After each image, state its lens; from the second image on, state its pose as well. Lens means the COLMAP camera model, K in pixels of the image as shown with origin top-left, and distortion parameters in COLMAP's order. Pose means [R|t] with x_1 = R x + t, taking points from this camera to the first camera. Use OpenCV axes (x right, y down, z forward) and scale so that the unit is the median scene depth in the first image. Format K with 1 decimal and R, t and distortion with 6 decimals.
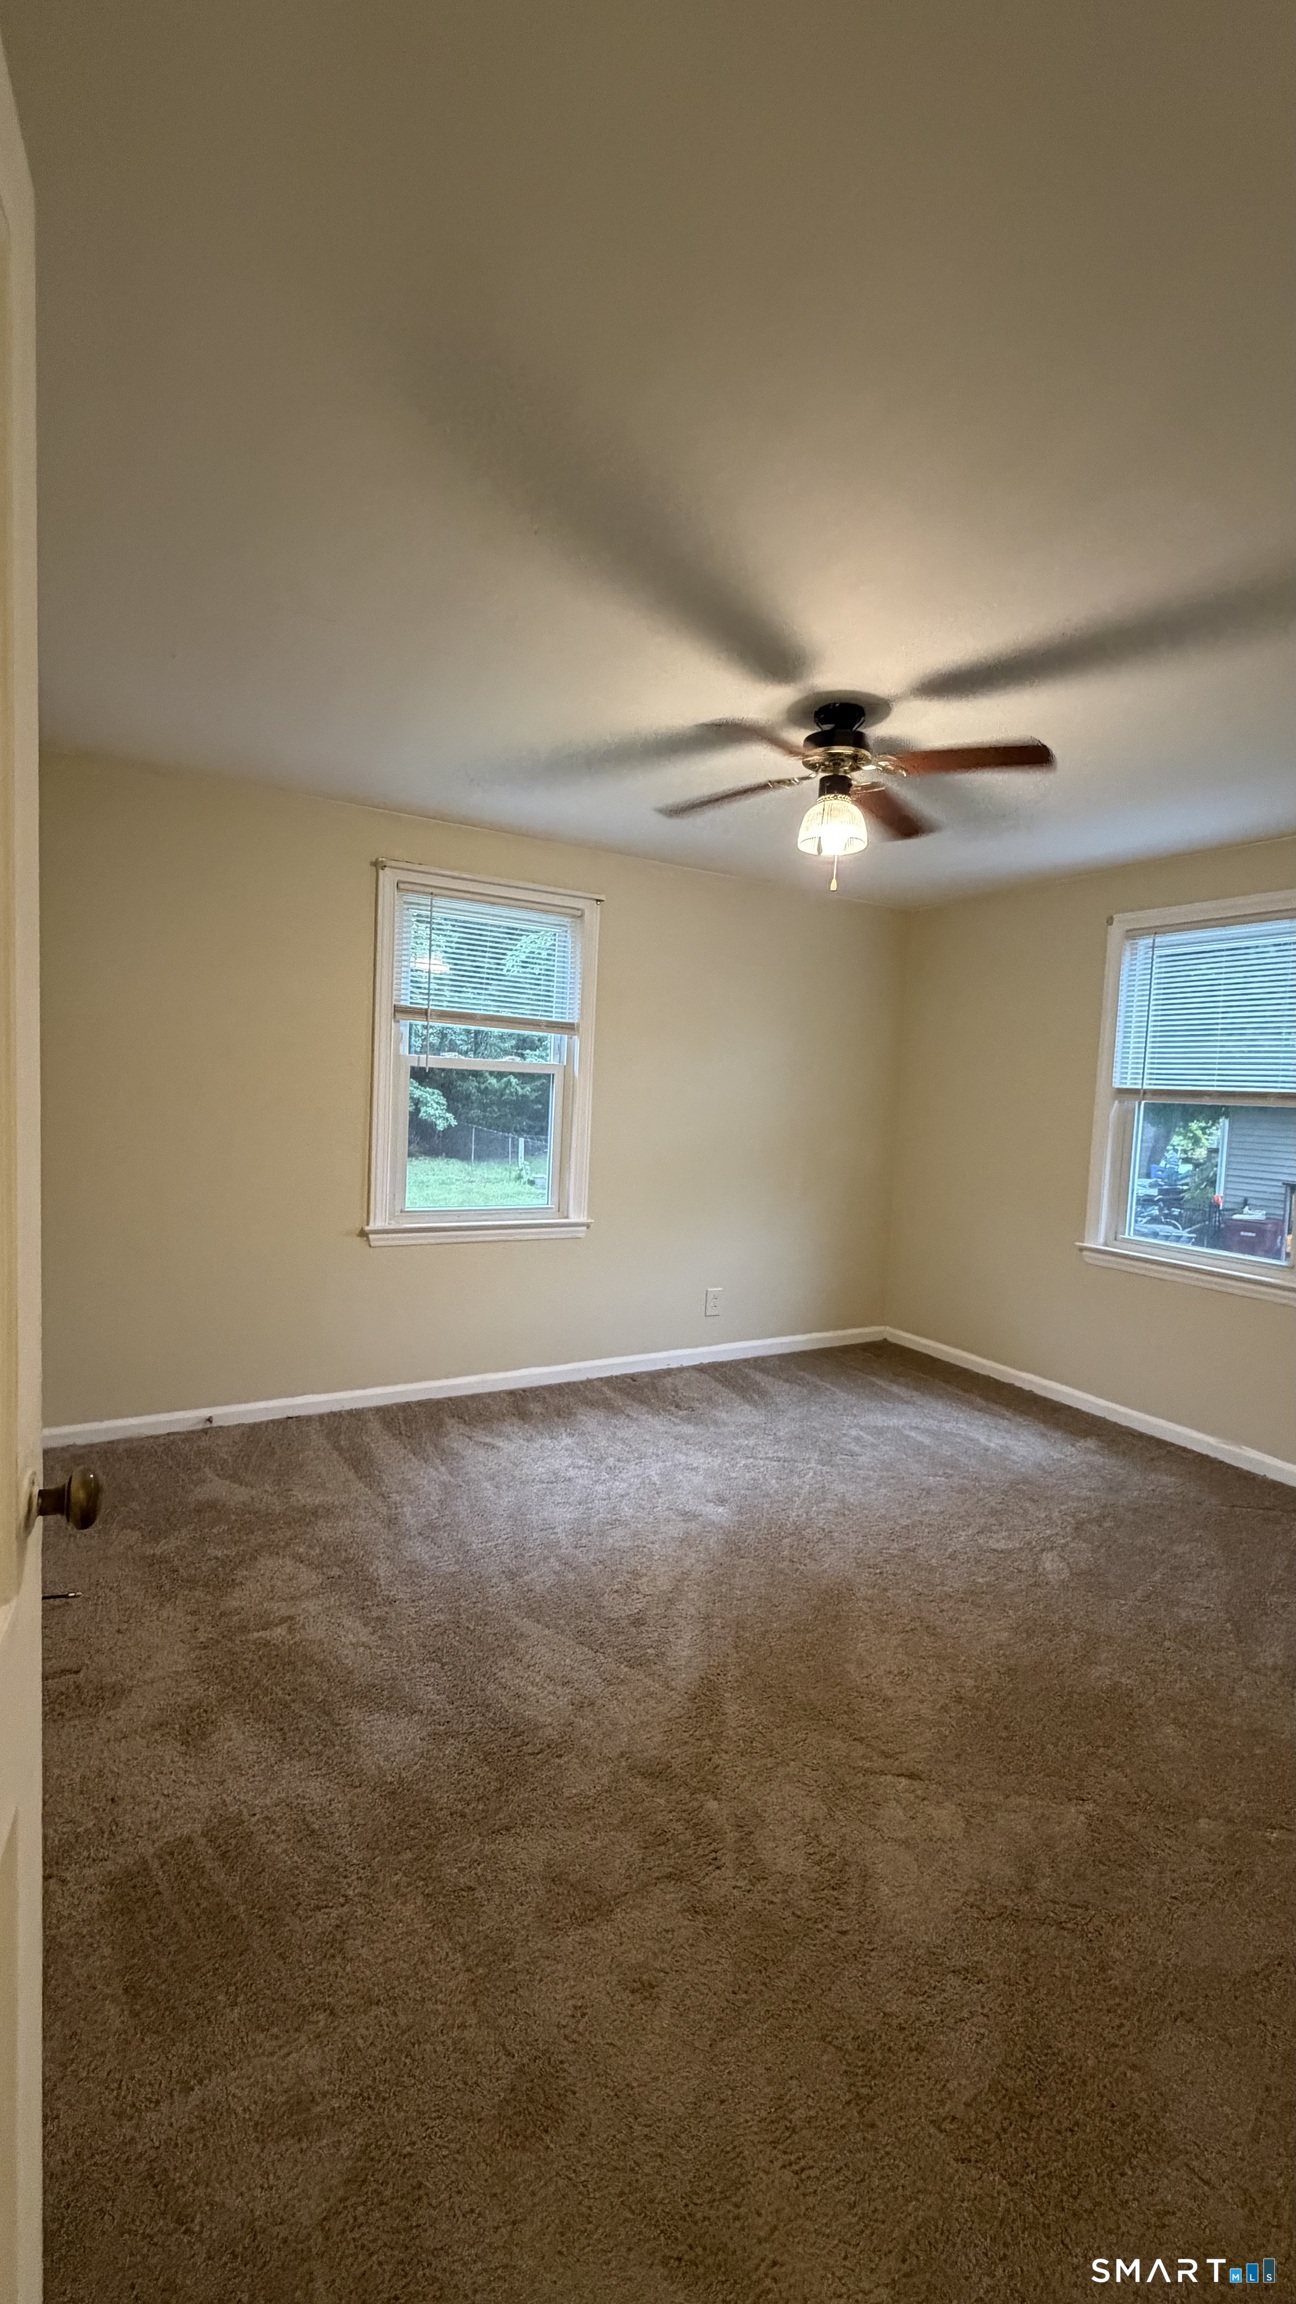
lens RADIAL K [[918.8, 0, 648.0], [0, 918.8, 1152.0], [0, 0, 1]] dist [0.001003, 0.000039]
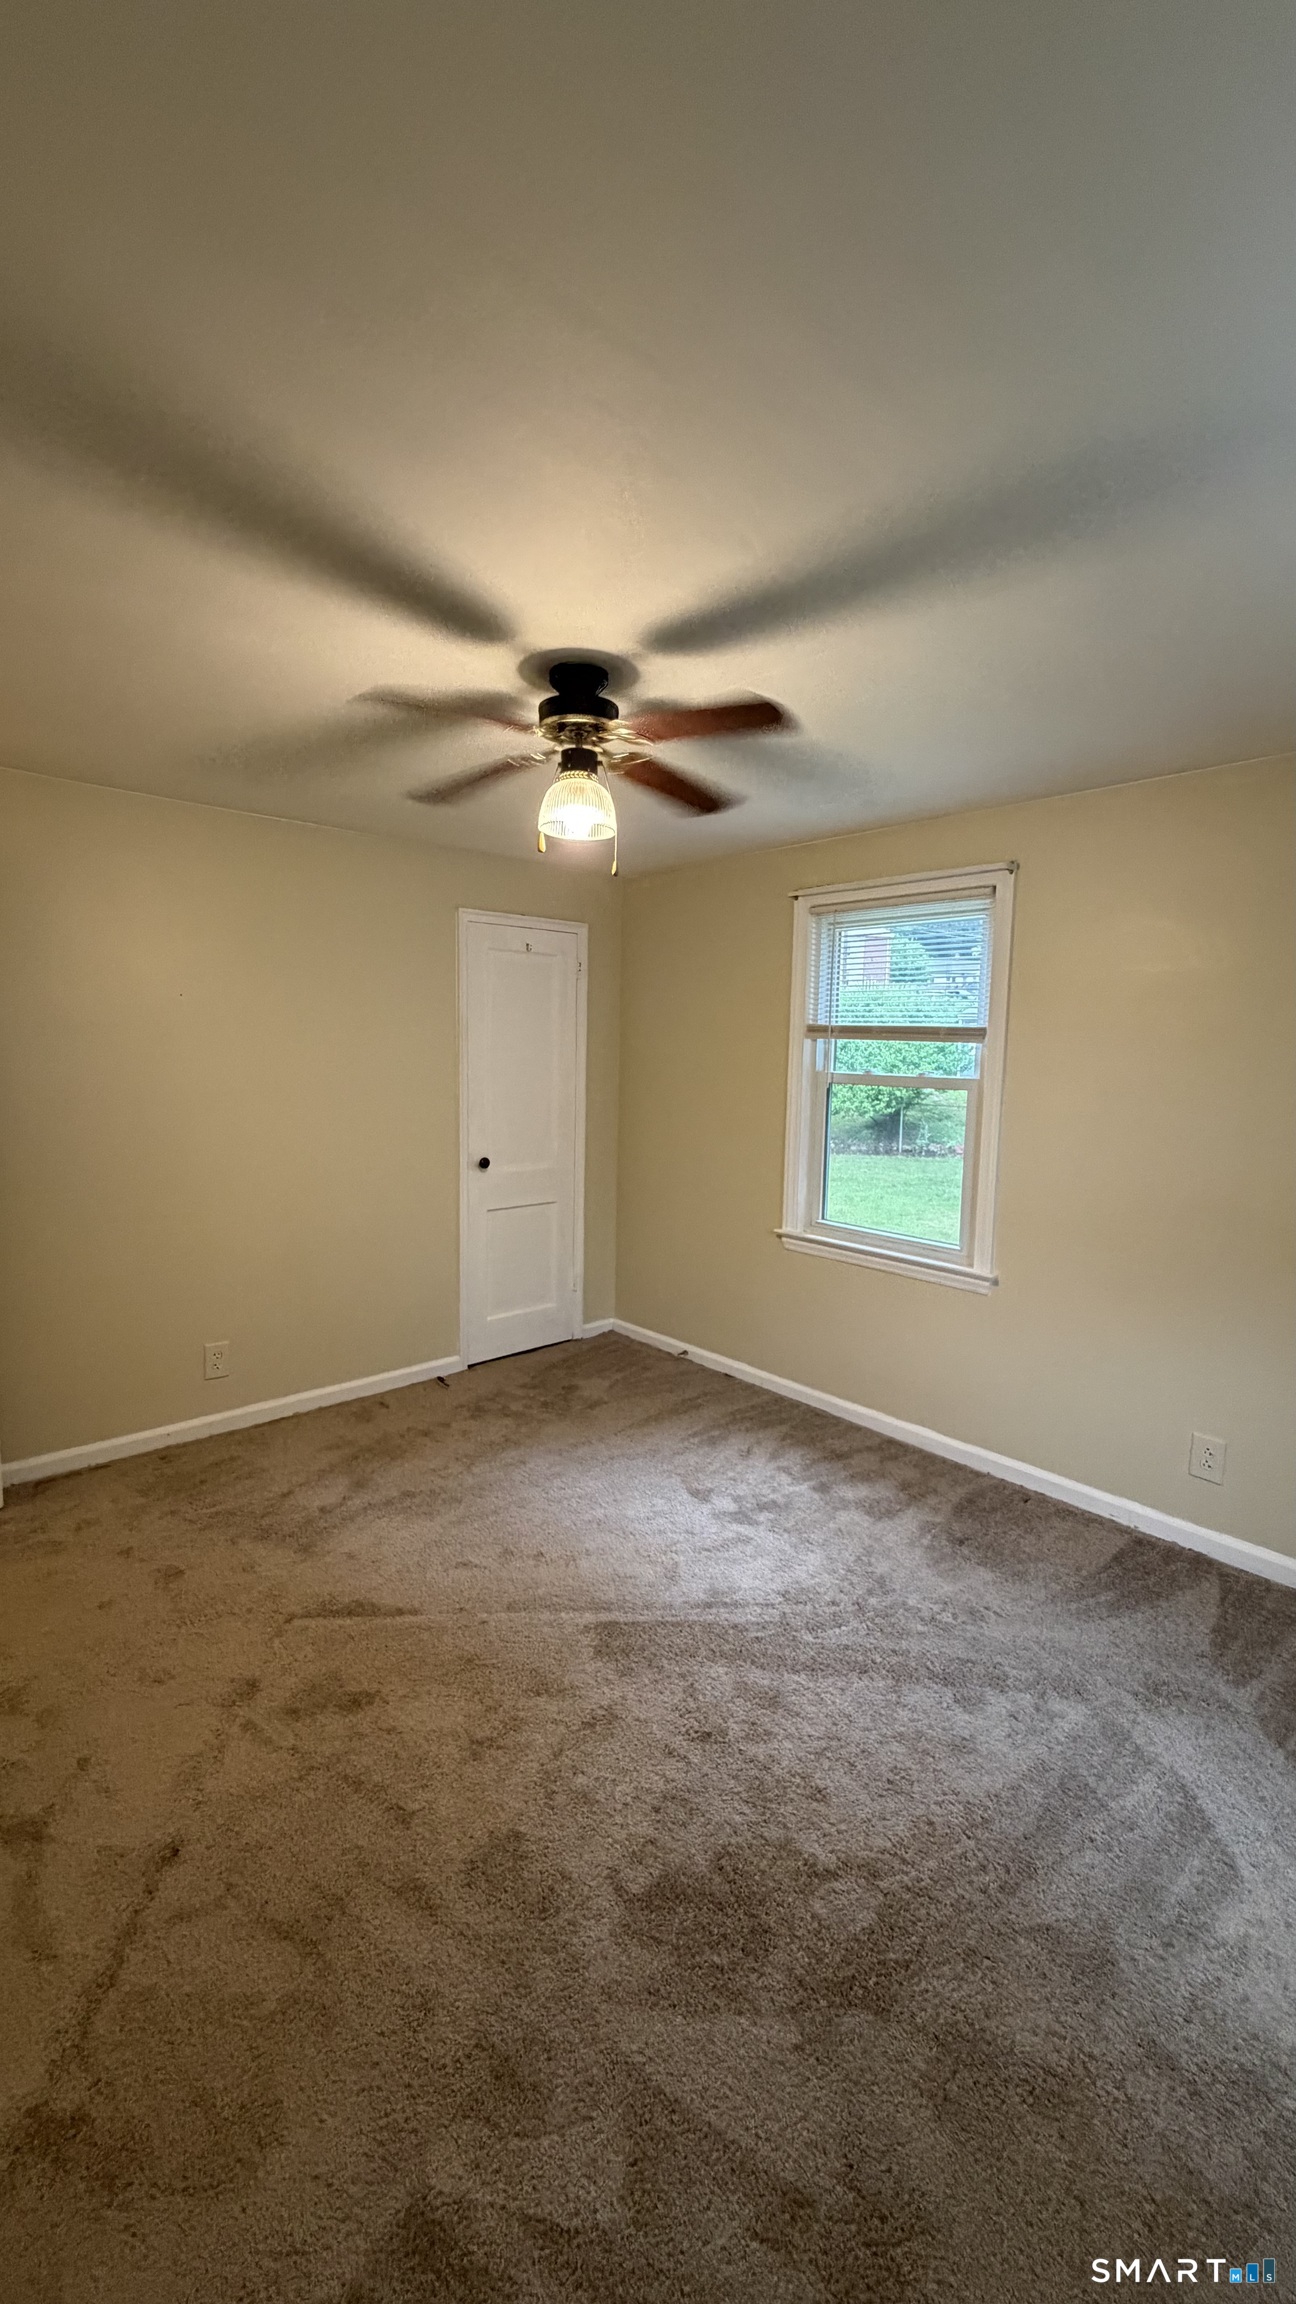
lens RADIAL K [[918.8, 0, 648.0], [0, 918.8, 1152.0], [0, 0, 1]] dist [0.001003, 0.000039]
pose [[0.218581, 0.069725, -0.973324, 0.753559], [-0.082633, 0.995184, 0.052734, -0.057595], [0.972314, 0.068902, 0.223290, 0.624202]]
